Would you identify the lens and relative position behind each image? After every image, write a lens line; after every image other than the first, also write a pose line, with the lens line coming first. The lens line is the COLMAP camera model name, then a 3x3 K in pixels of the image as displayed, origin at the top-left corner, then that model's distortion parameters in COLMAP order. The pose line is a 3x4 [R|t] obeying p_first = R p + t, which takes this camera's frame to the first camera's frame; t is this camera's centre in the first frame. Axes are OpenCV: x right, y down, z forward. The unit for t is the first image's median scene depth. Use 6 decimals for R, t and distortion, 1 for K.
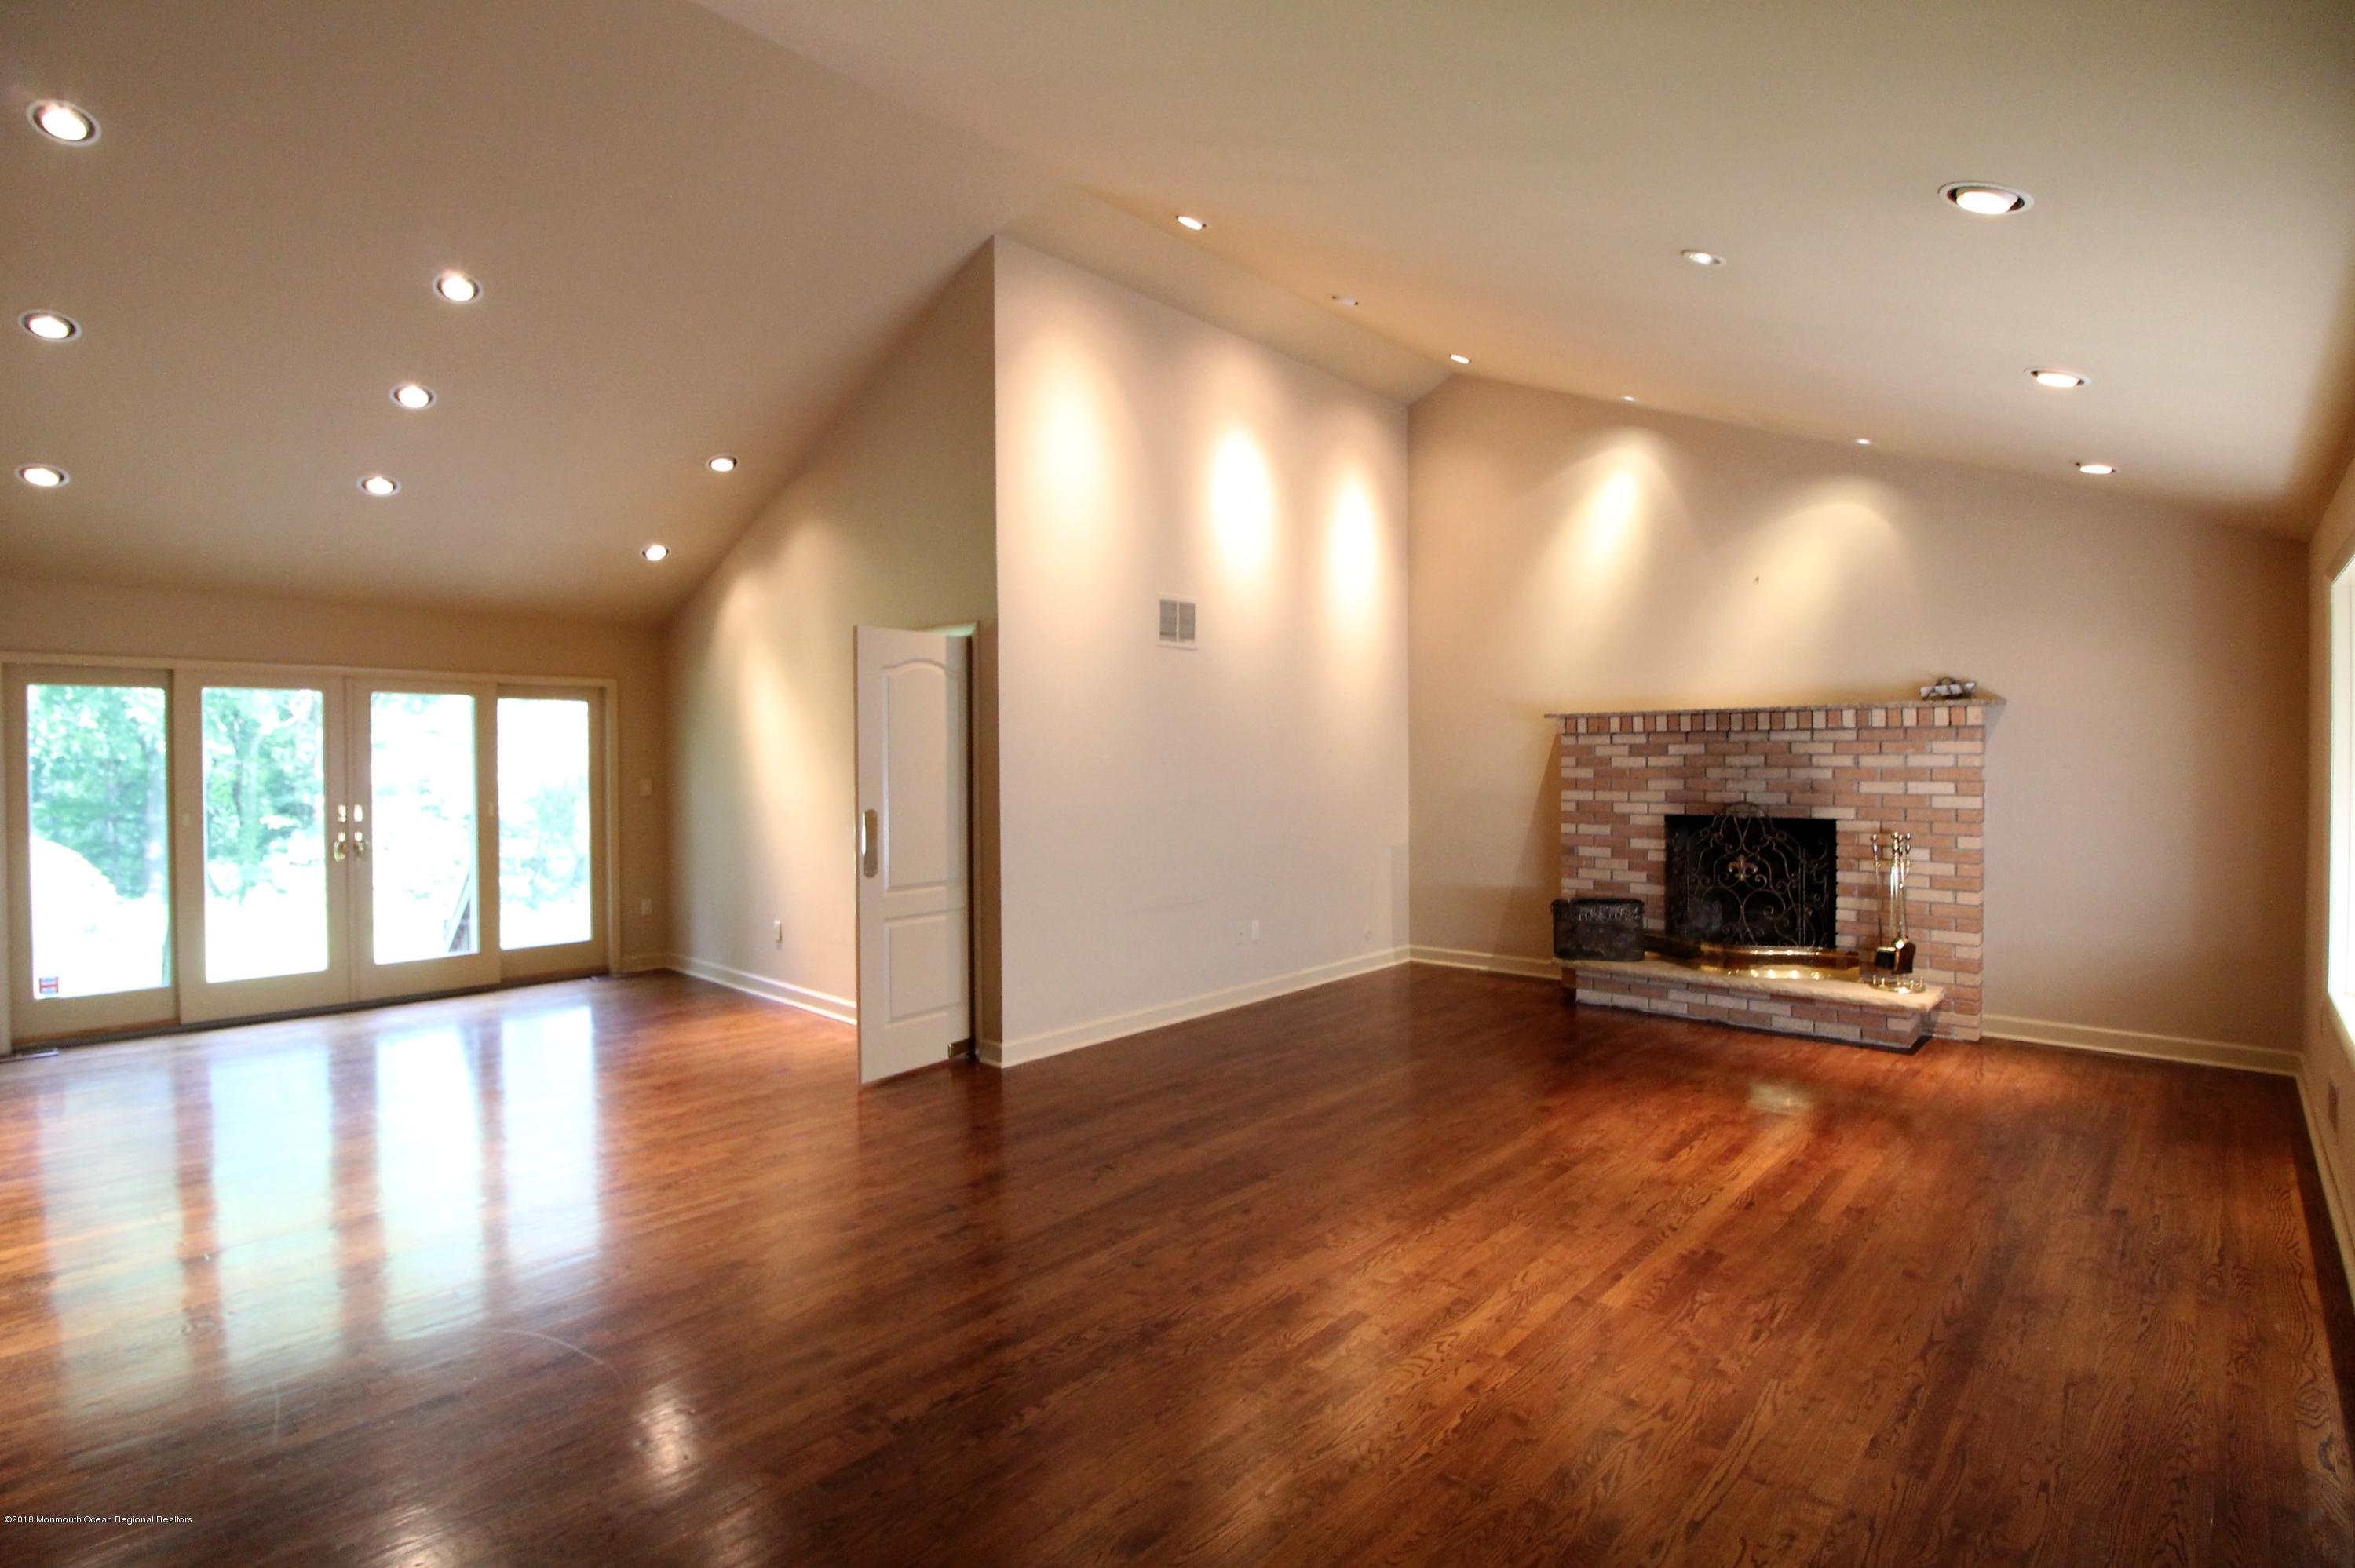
lens RADIAL K [[1102.5, 0, 1182.2], [0, 1102.5, 780.1], [0, 0, 1]] dist [-0.009281, -0.007386]
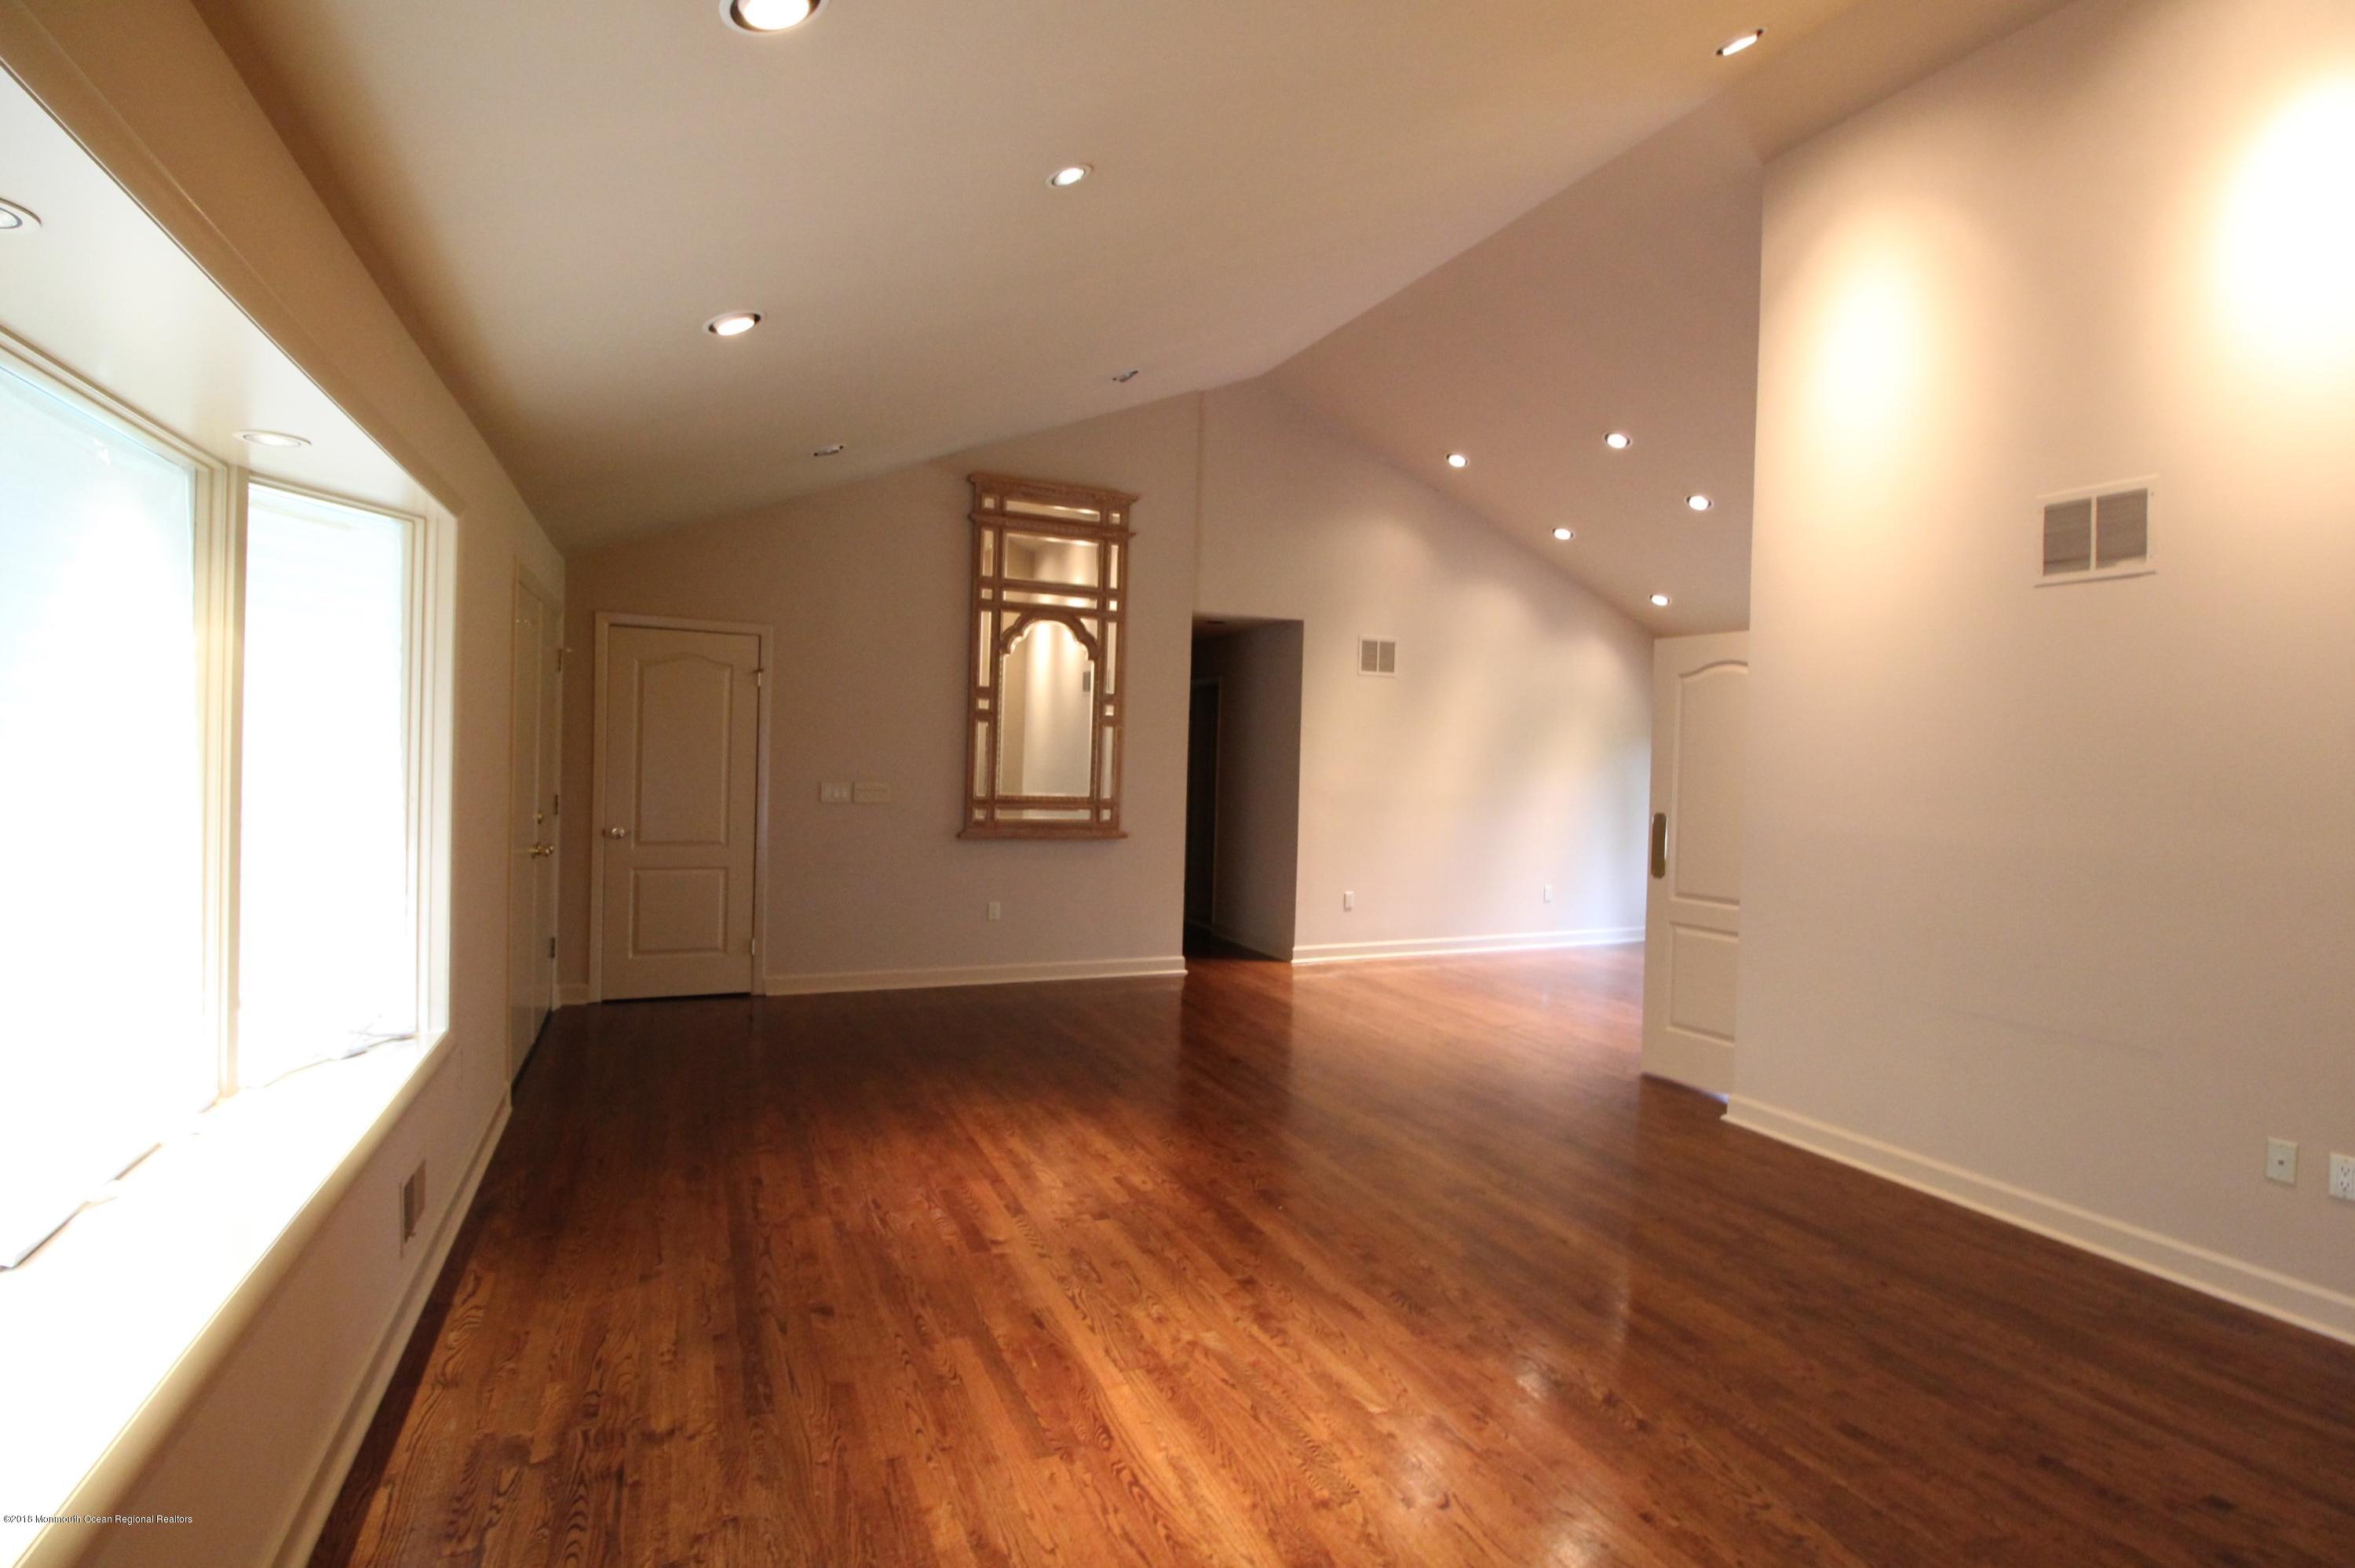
lens RADIAL K [[1102.5, 0, 1192.4], [0, 1102.5, 784.1], [0, 0, 1]] dist [-0.009281, -0.007386]
pose [[-0.373682, 0.018187, -0.927378, 0.734138], [-0.045400, 0.998251, 0.037870, -0.017432], [0.926445, 0.056255, -0.372203, 0.843169]]
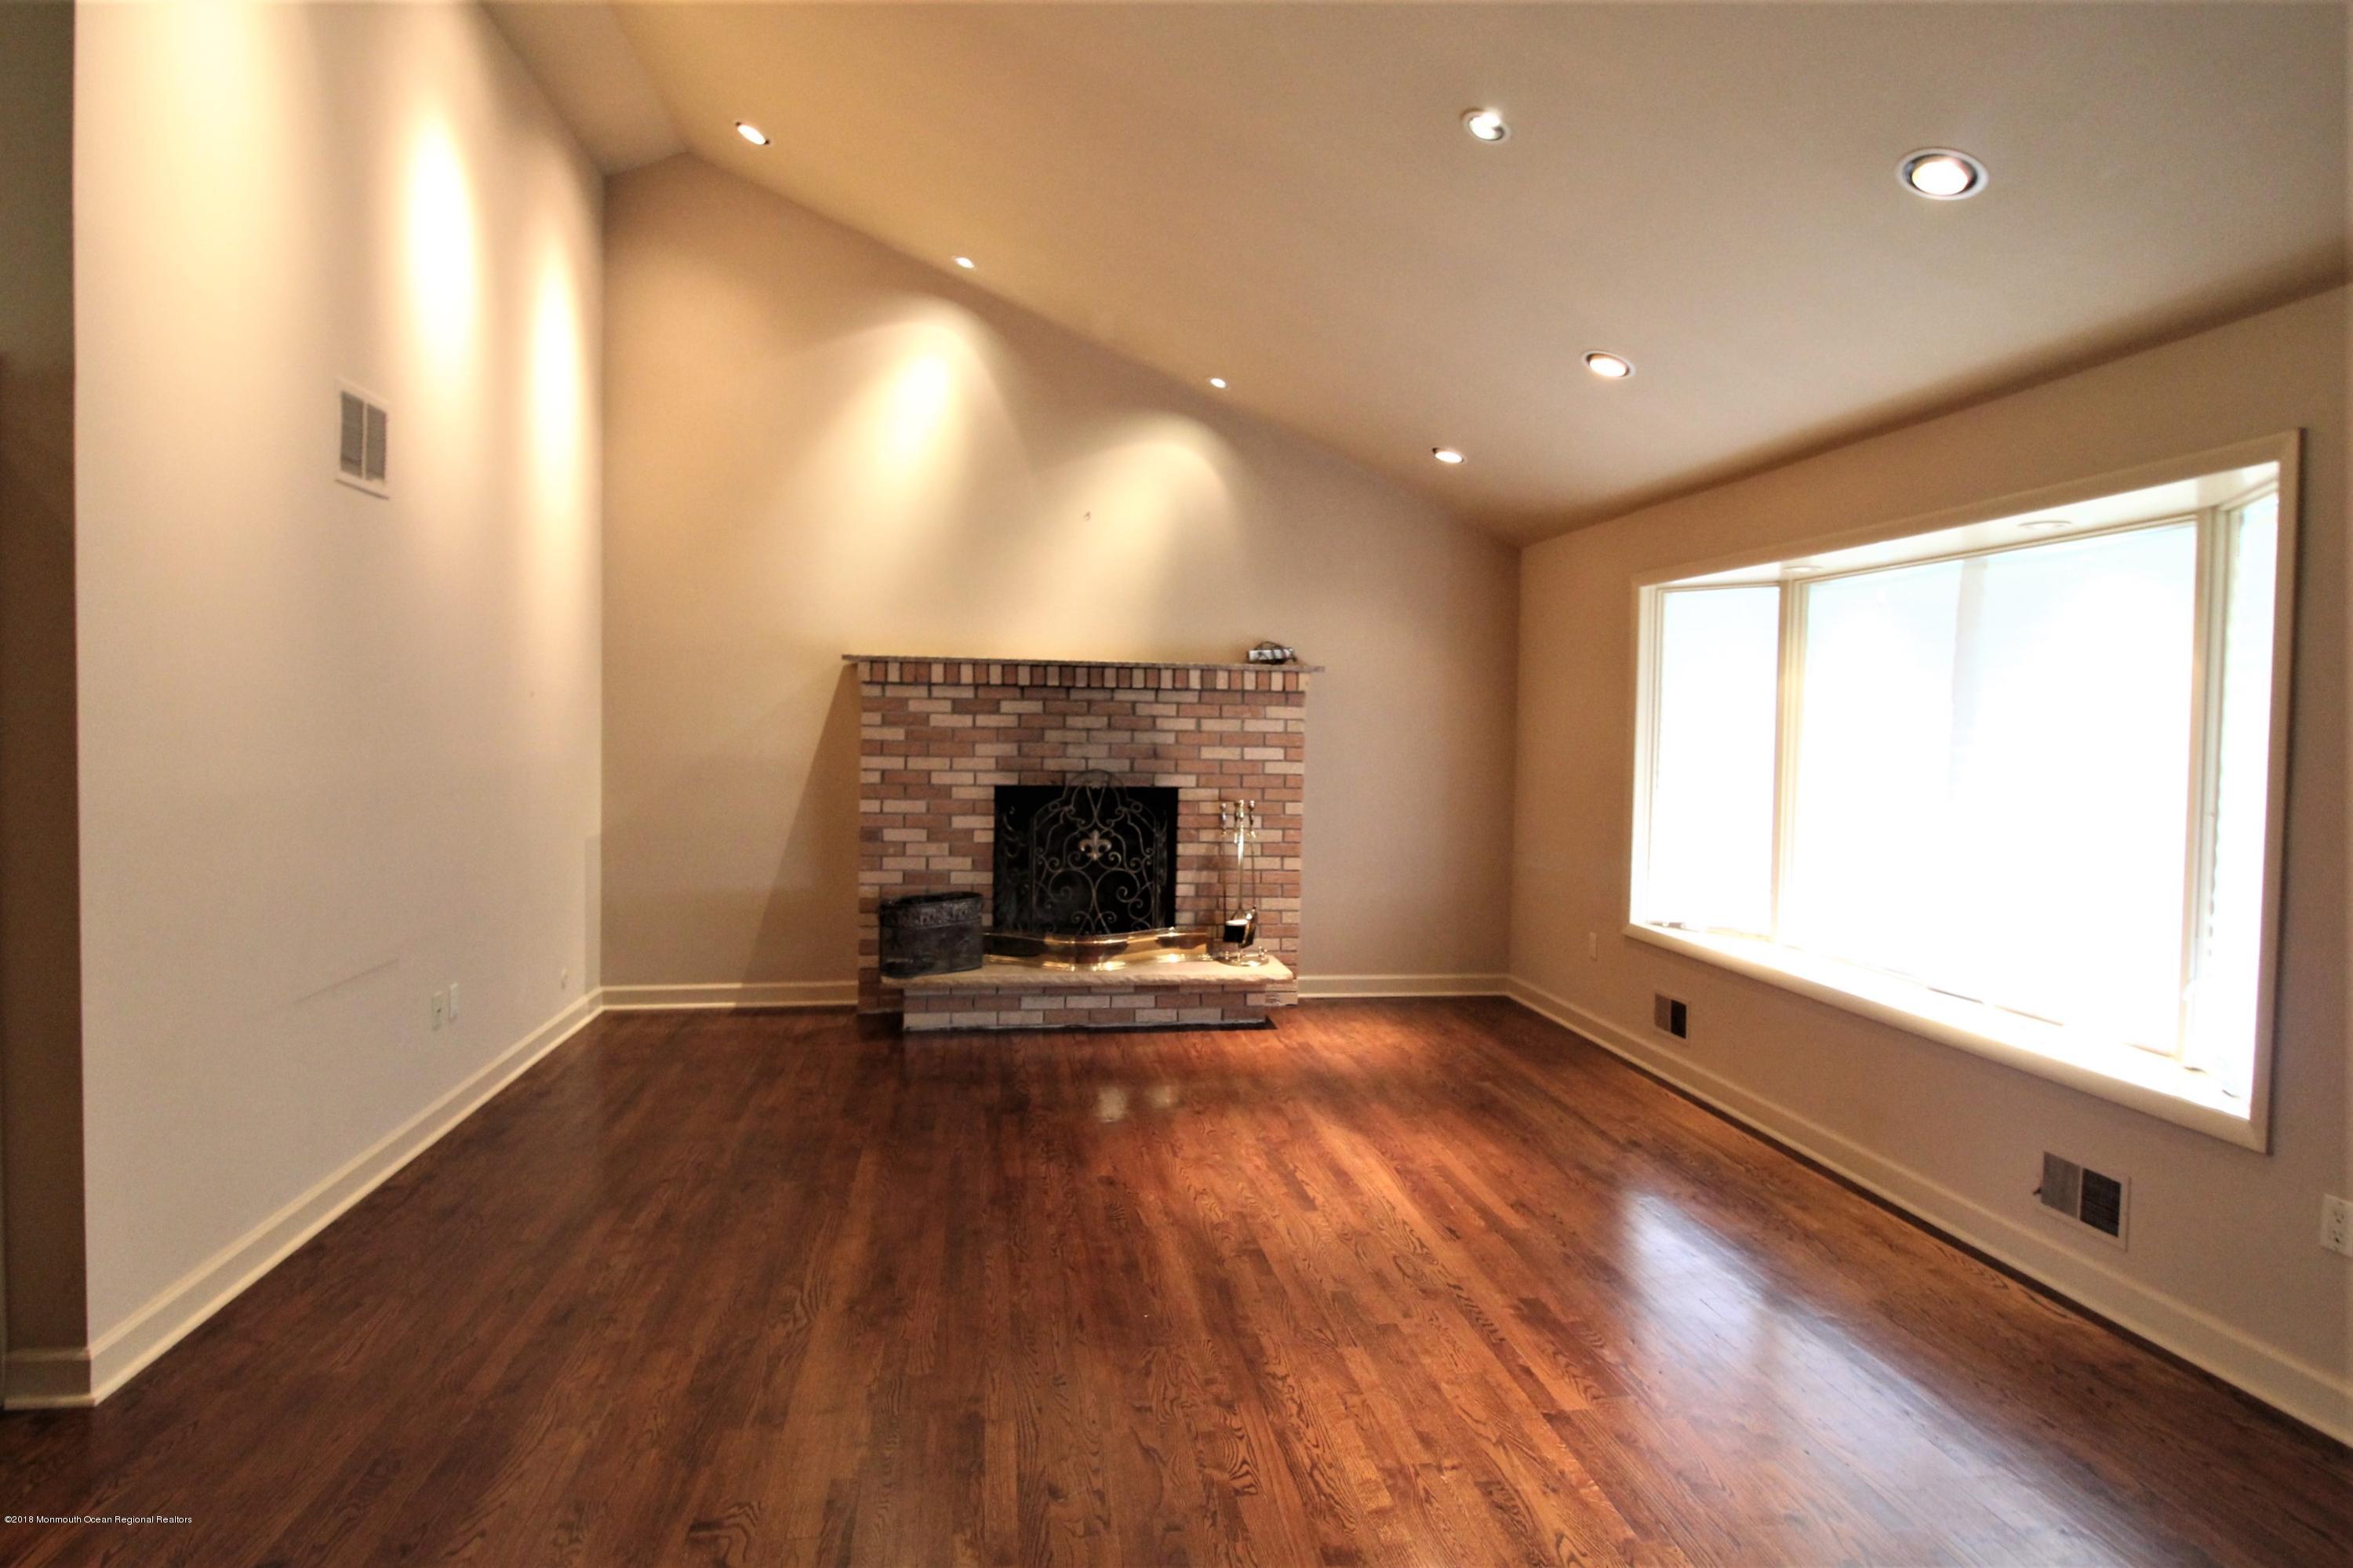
lens RADIAL K [[1298.5, 0, 1166.8], [0, 1298.5, 768.0], [0, 0, 1]] dist [-0.002049, -0.009519]
pose [[0.625141, -0.010169, 0.780446, -0.267011], [-0.007785, 0.999784, 0.019263, -0.001704], [-0.780473, -0.018118, 0.624927, 0.329723]]
